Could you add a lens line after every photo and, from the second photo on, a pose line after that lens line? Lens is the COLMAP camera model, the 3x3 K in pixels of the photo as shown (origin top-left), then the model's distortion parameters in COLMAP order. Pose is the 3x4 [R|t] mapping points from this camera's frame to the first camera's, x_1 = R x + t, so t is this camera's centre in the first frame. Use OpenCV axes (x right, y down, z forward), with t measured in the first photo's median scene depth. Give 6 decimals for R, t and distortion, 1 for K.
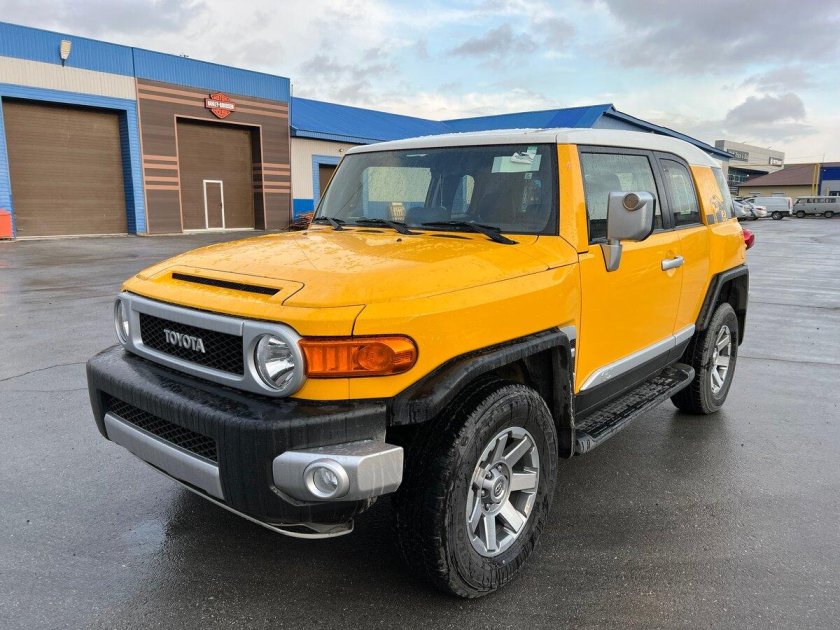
lens RADIAL K [[656.5, 0, 402.2], [0, 656.5, 294.4], [0, 0, 1]] dist [0.088402, -0.000625]
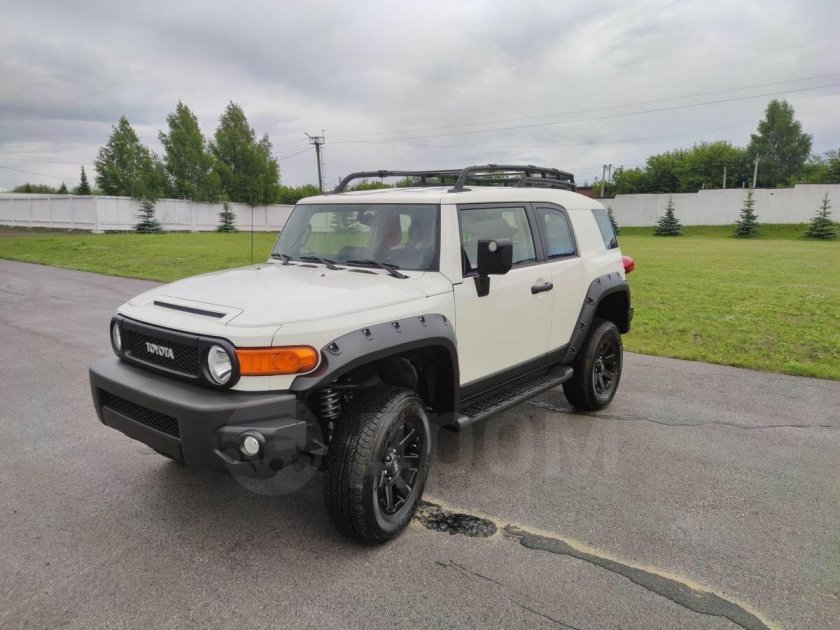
lens RADIAL K [[636.7, 0, 419.6], [0, 636.7, 267.2], [0, 0, 1]] dist [0.048186, 0.000380]
pose [[0.999597, -0.002671, 0.028278, 0.174422], [0.004178, 0.998566, -0.053363, -0.029840], [-0.028095, 0.053460, 0.998175, -0.364830]]
